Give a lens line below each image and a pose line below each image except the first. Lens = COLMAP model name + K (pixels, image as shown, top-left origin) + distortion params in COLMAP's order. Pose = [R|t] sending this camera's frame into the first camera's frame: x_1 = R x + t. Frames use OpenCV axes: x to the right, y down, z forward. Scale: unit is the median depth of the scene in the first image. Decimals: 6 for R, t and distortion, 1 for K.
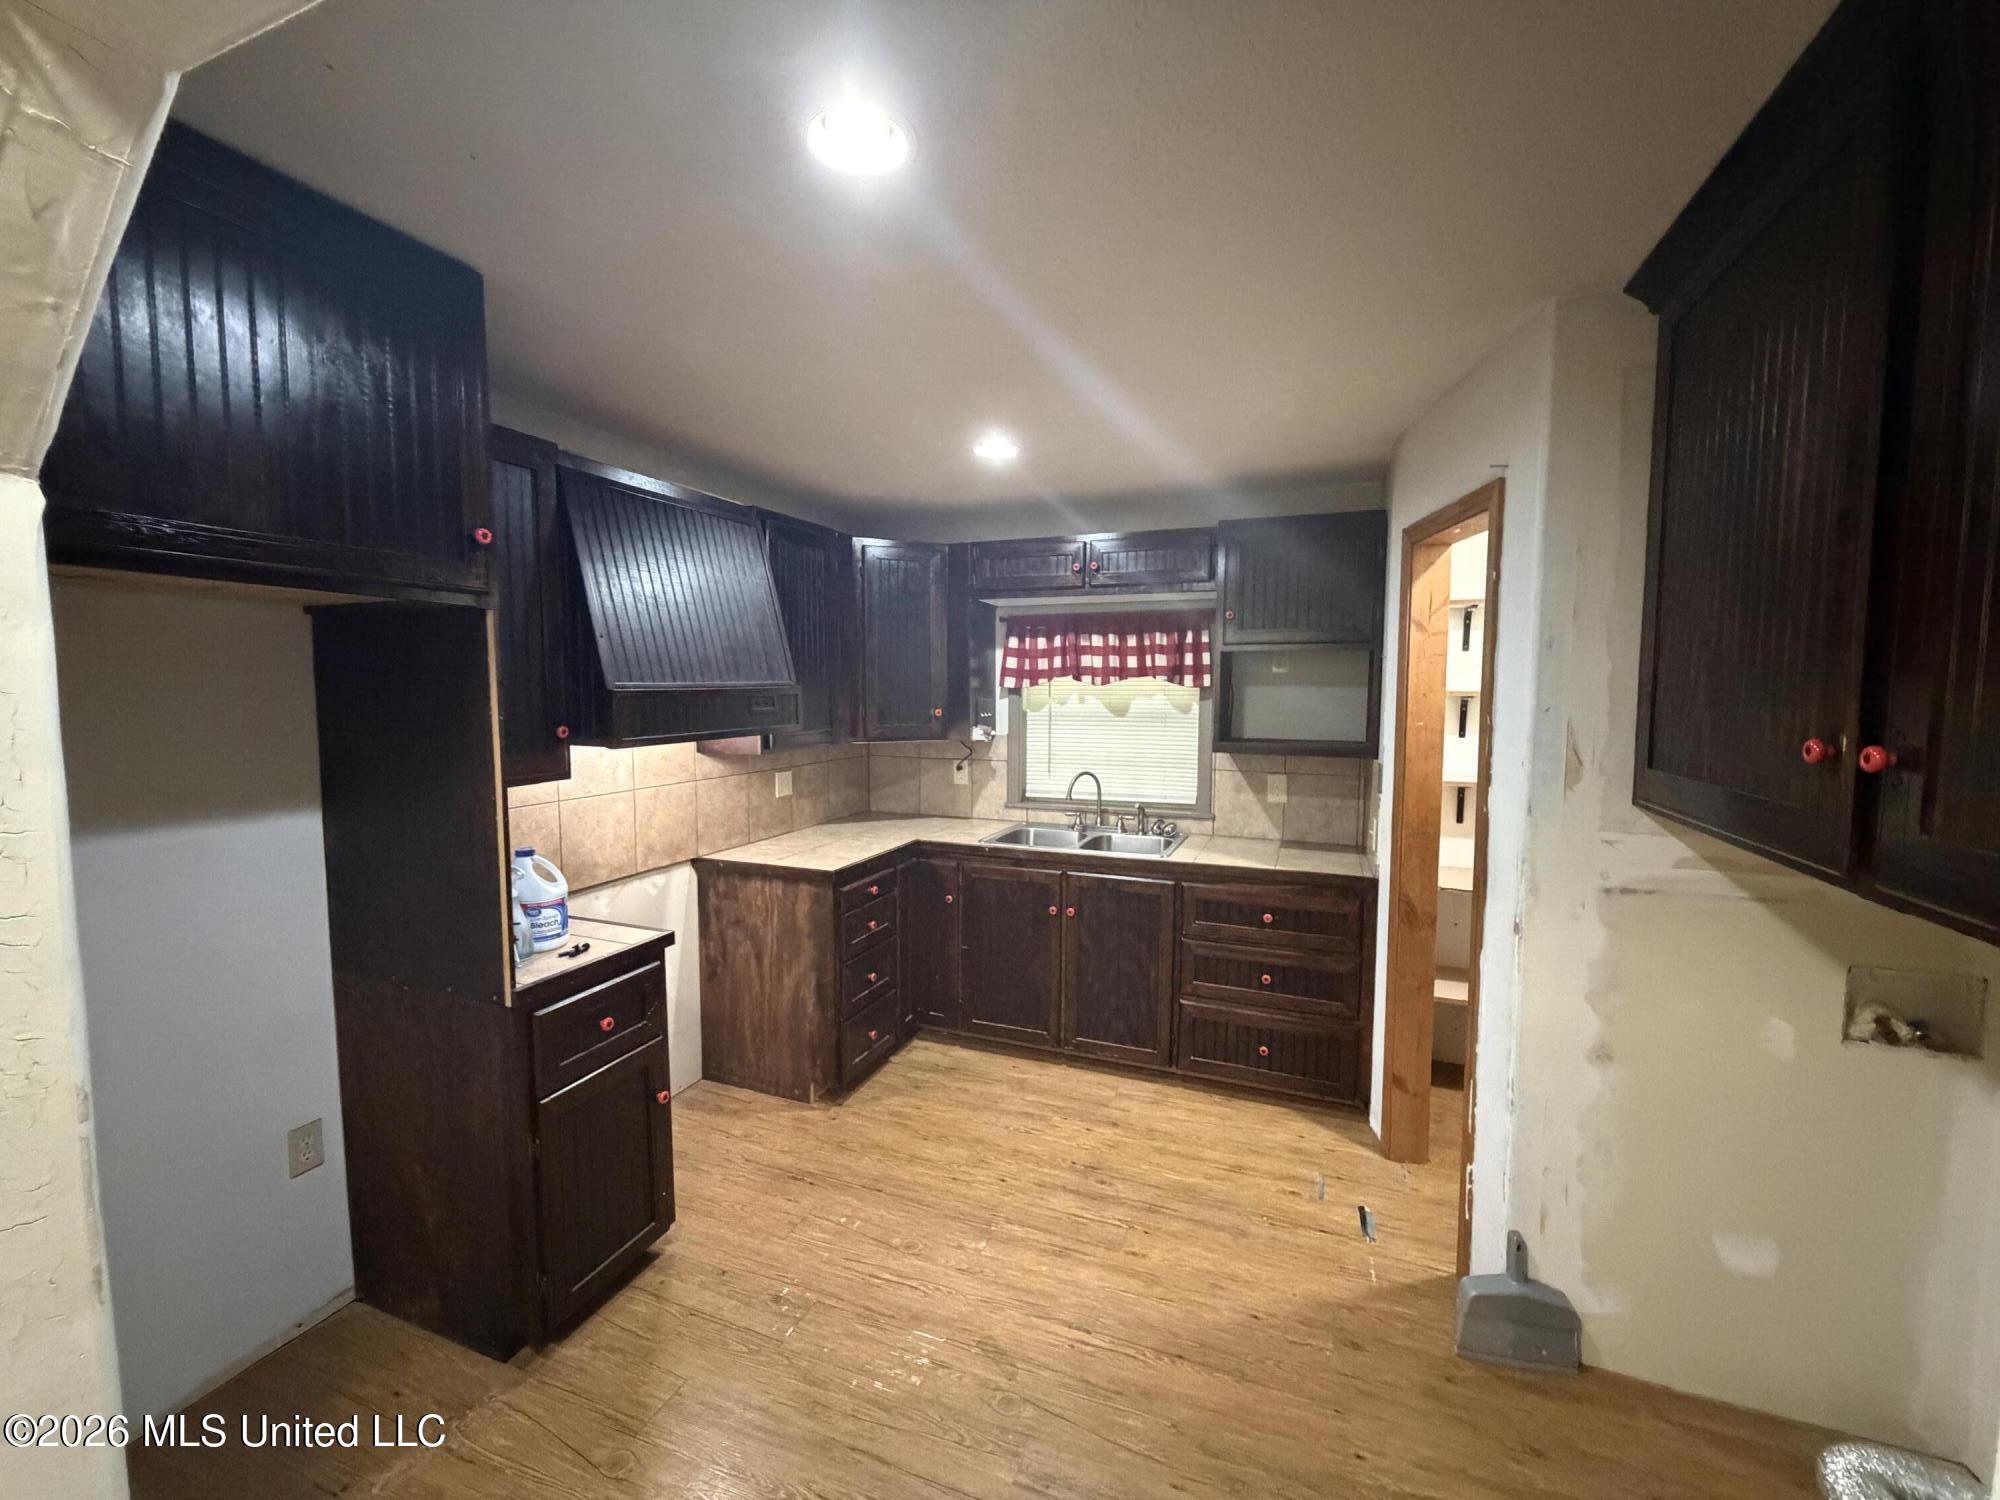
lens RADIAL K [[799.3, 0, 1007.8], [0, 799.3, 743.7], [0, 0, 1]] dist [0.001232, 0.000101]
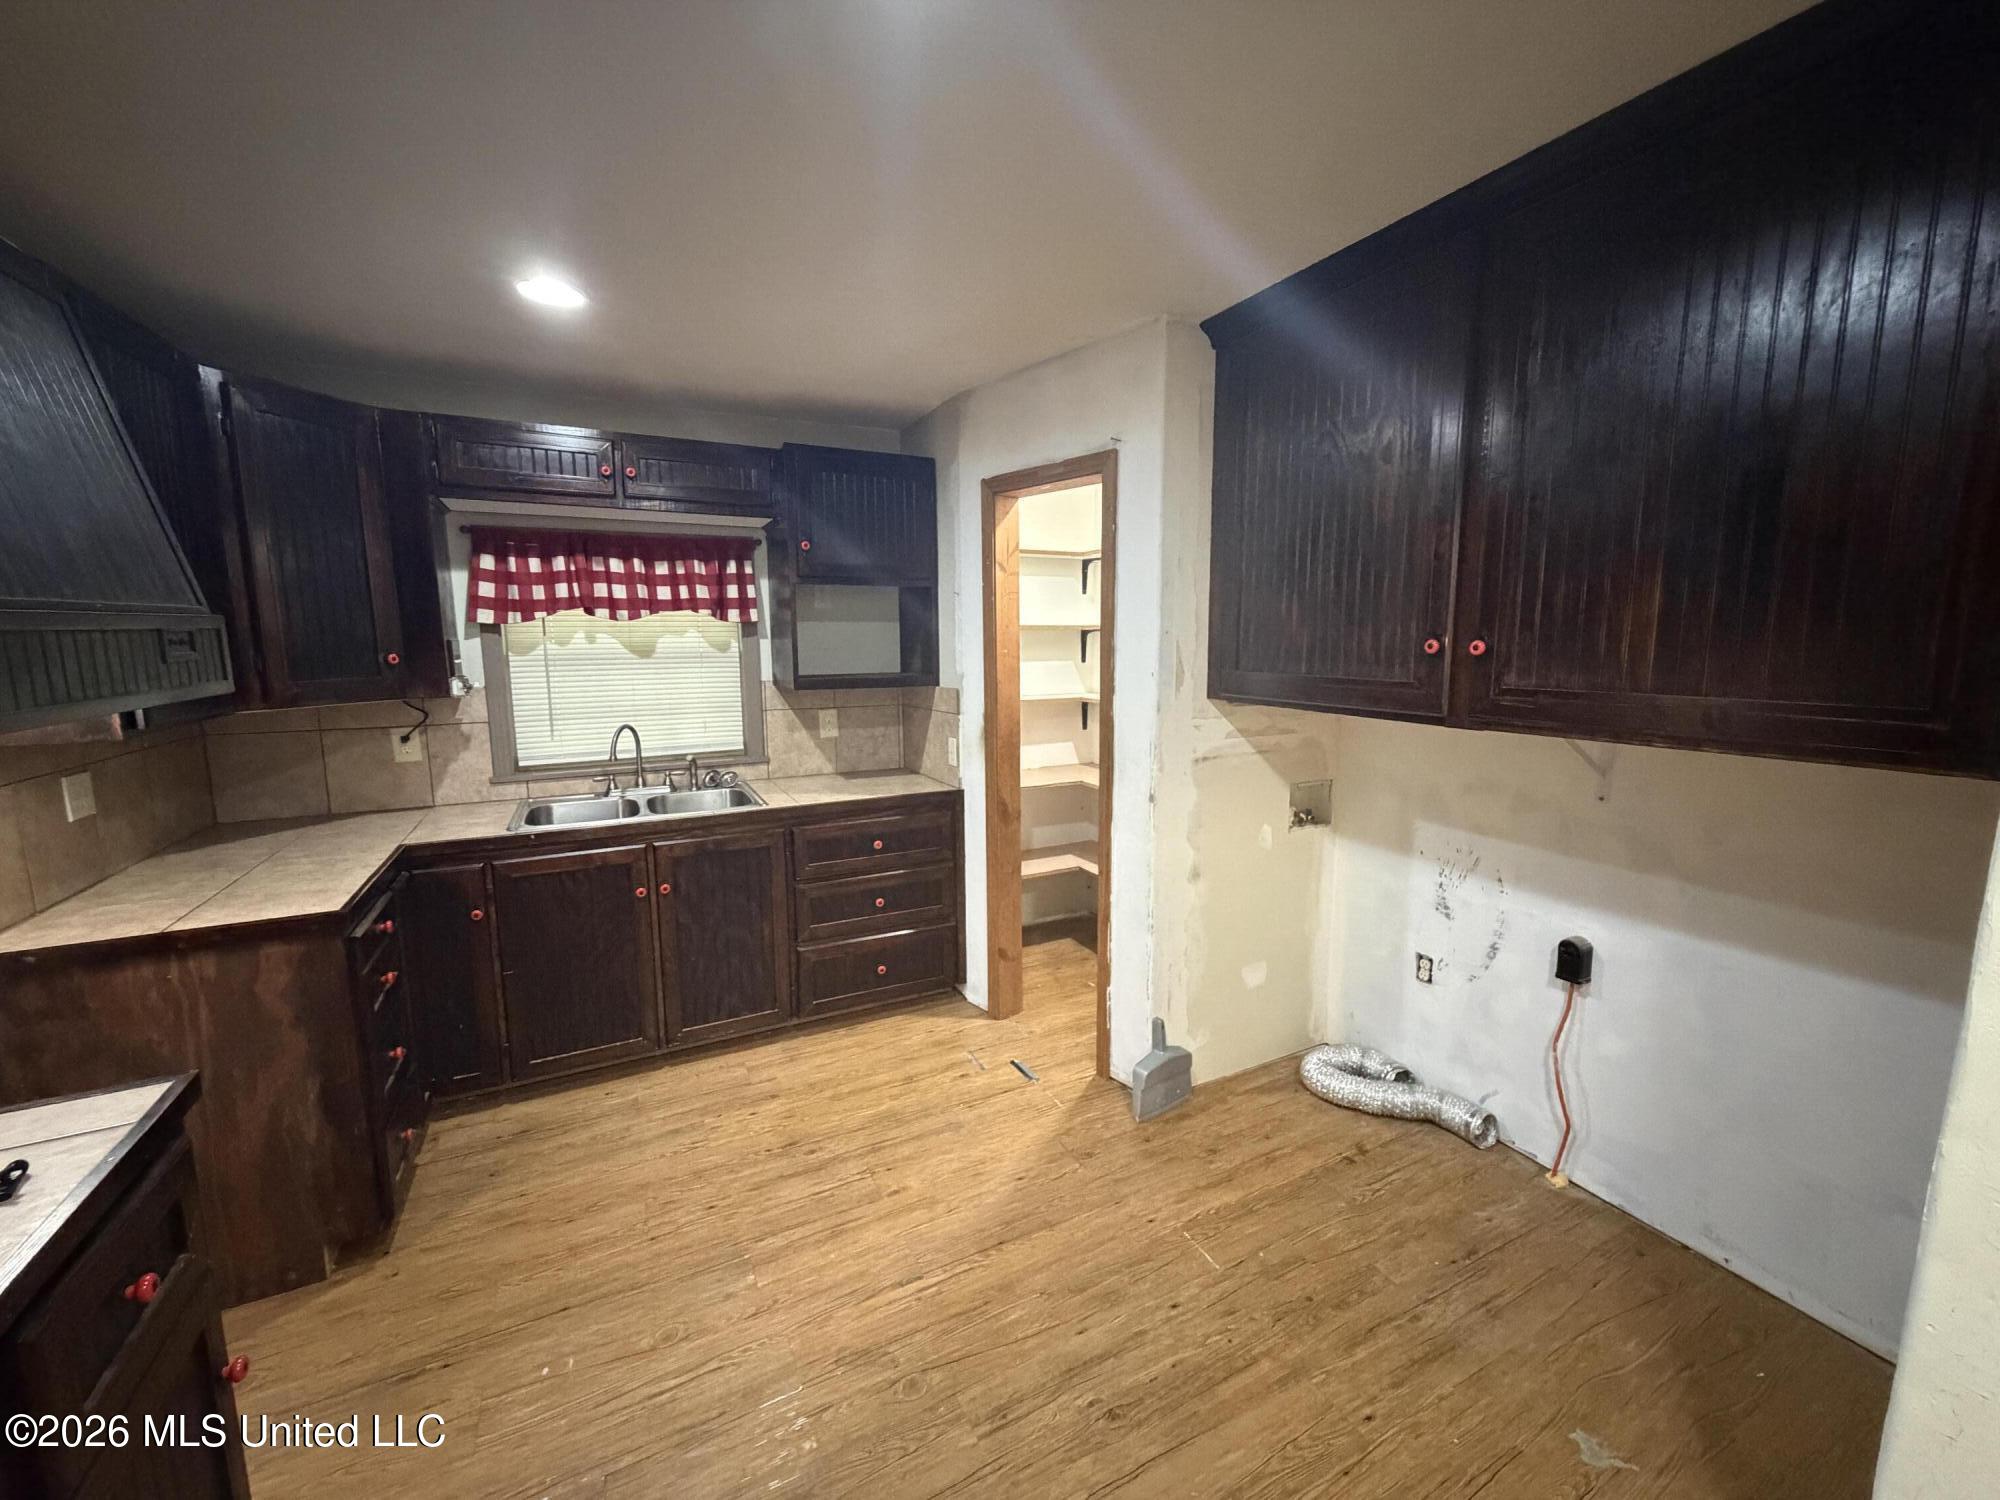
lens RADIAL K [[799.3, 0, 1007.8], [0, 799.3, 743.7], [0, 0, 1]] dist [0.001232, 0.000101]
pose [[0.663408, -0.109340, 0.740226, -0.315417], [0.059356, 0.993839, 0.093605, 0.000475], [-0.745900, -0.018162, 0.665810, 0.183901]]
